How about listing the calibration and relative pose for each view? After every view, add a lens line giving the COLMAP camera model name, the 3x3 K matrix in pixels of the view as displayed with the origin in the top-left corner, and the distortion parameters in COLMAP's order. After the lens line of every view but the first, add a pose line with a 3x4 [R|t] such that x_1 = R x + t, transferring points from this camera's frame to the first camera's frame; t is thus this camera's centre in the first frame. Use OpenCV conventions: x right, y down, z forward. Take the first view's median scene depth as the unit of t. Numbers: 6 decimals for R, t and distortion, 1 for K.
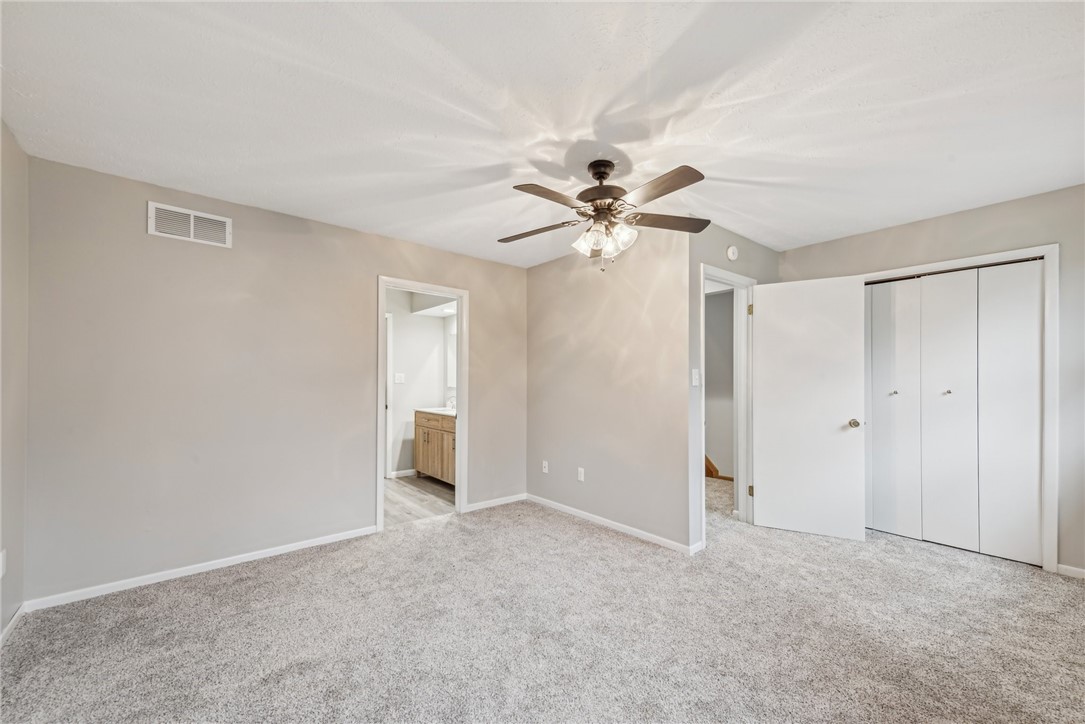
lens RADIAL K [[428.8, 0, 545.4], [0, 428.8, 380.4], [0, 0, 1]] dist [0.018487, -0.000001]
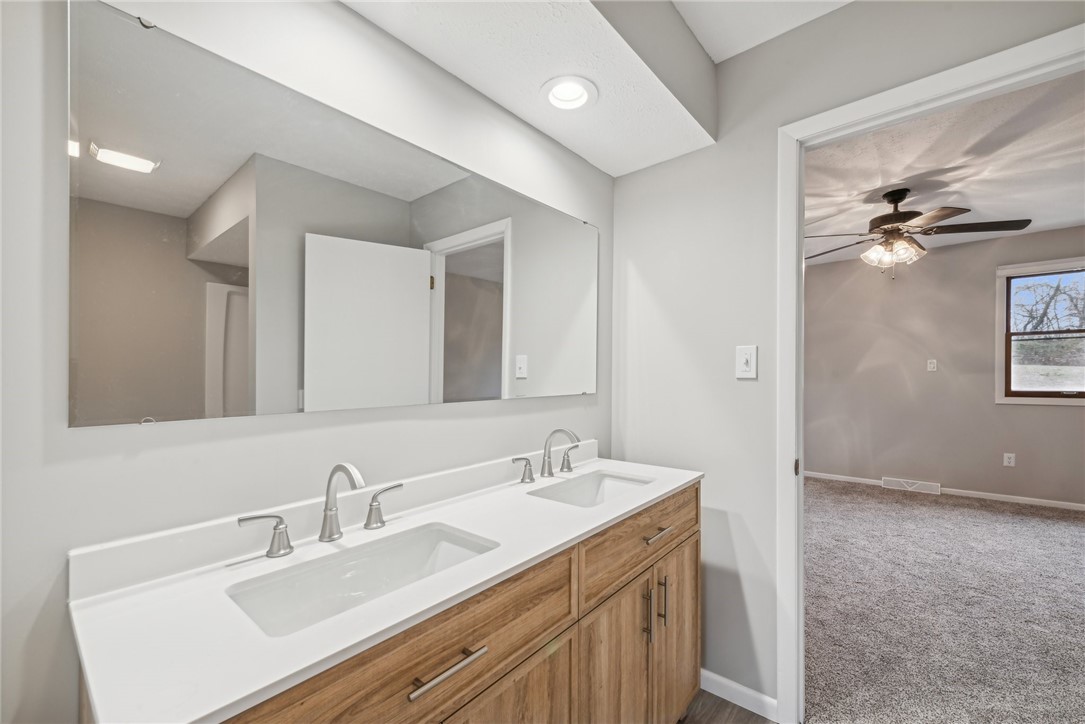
lens RADIAL K [[438.4, 0, 560.2], [0, 438.4, 379.6], [0, 0, 1]] dist [0.000794, -0.000194]
pose [[-0.191352, -0.012794, 0.981438, -0.839471], [0.006795, 0.999874, 0.014359, 0.005345], [-0.981498, 0.009417, -0.191241, 2.006350]]
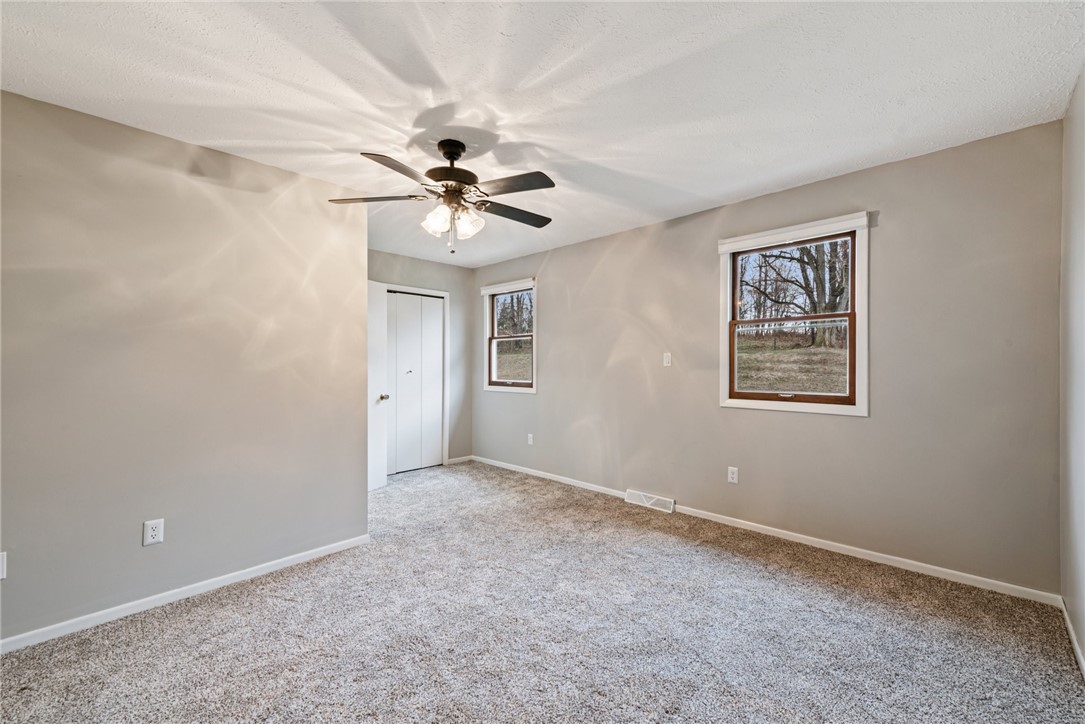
lens RADIAL K [[438.9, 0, 556.6], [0, 438.9, 369.6], [0, 0, 1]] dist [0.011840, -0.000099]
pose [[-0.125571, -0.013883, 0.991988, -0.831708], [-0.001470, 0.999904, 0.013808, -0.002511], [-0.992084, 0.000276, -0.125579, 0.819725]]
